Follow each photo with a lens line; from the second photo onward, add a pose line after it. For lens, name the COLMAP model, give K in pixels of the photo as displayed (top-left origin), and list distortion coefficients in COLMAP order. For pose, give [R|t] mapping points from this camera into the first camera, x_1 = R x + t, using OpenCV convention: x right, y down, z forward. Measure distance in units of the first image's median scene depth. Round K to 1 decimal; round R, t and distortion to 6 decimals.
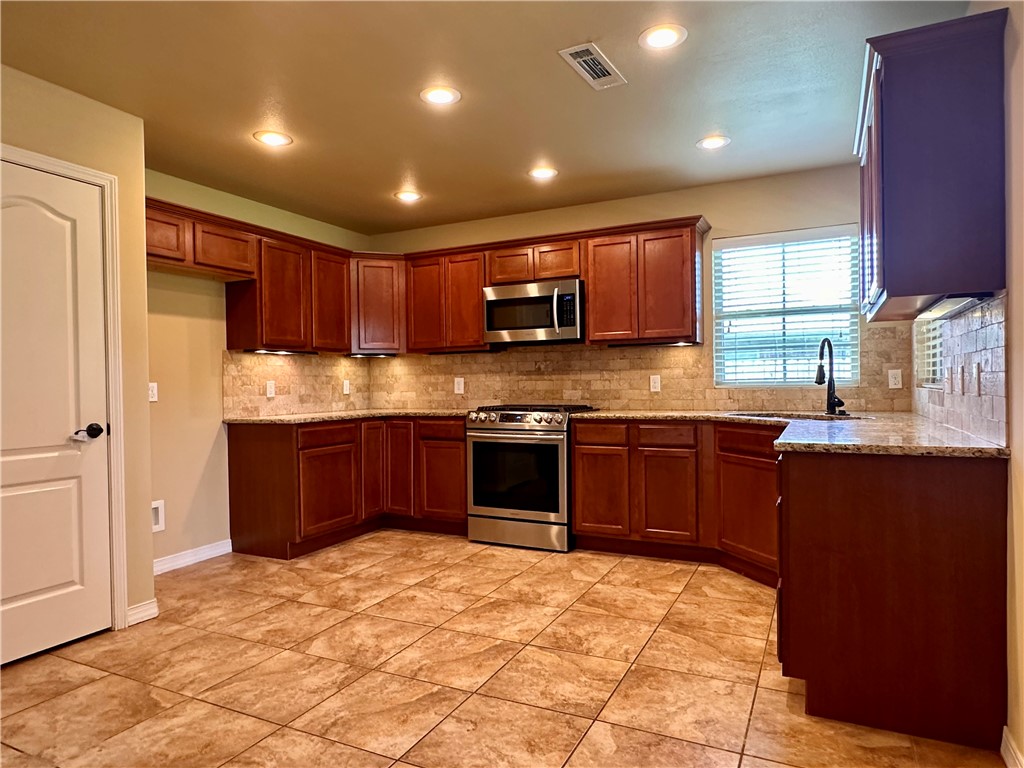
lens RADIAL K [[642.6, 0, 510.0], [0, 642.6, 388.9], [0, 0, 1]] dist [-0.000517, -0.000712]
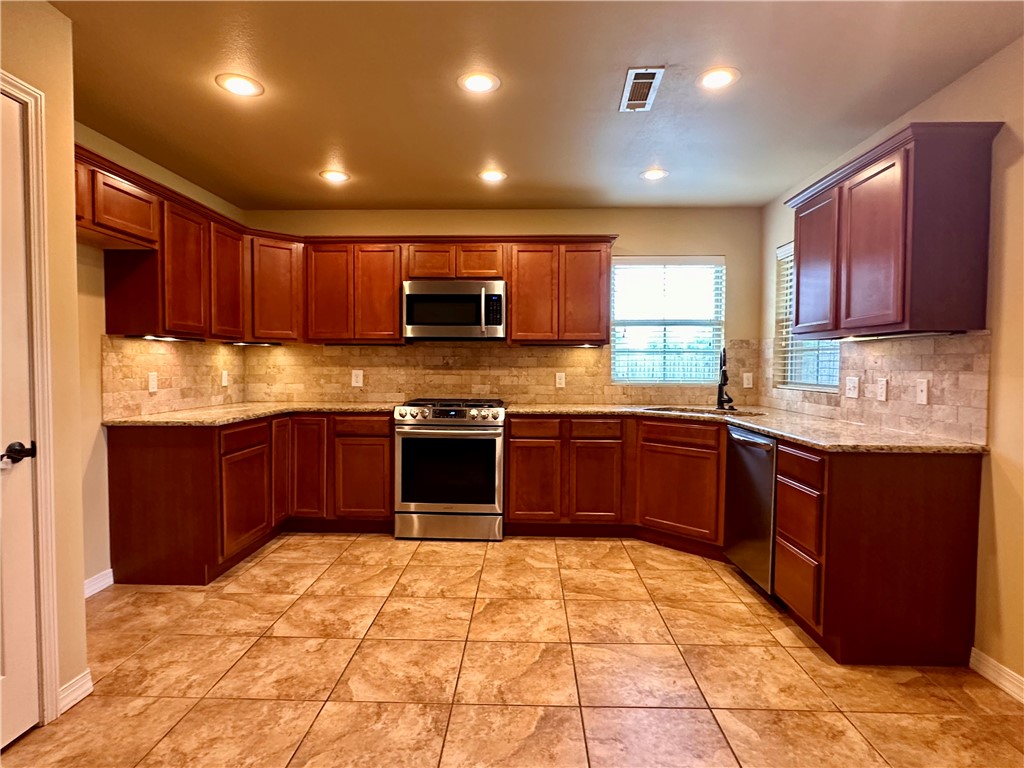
lens RADIAL K [[573.8, 0, 512.0], [0, 573.8, 384.0], [0, 0, 1]] dist [-0.001297, 0.000180]
pose [[0.907233, 0.006050, 0.420584, -0.294756], [-0.015643, 0.999690, 0.019364, -0.021502], [-0.420337, -0.024147, 0.907047, 0.144129]]
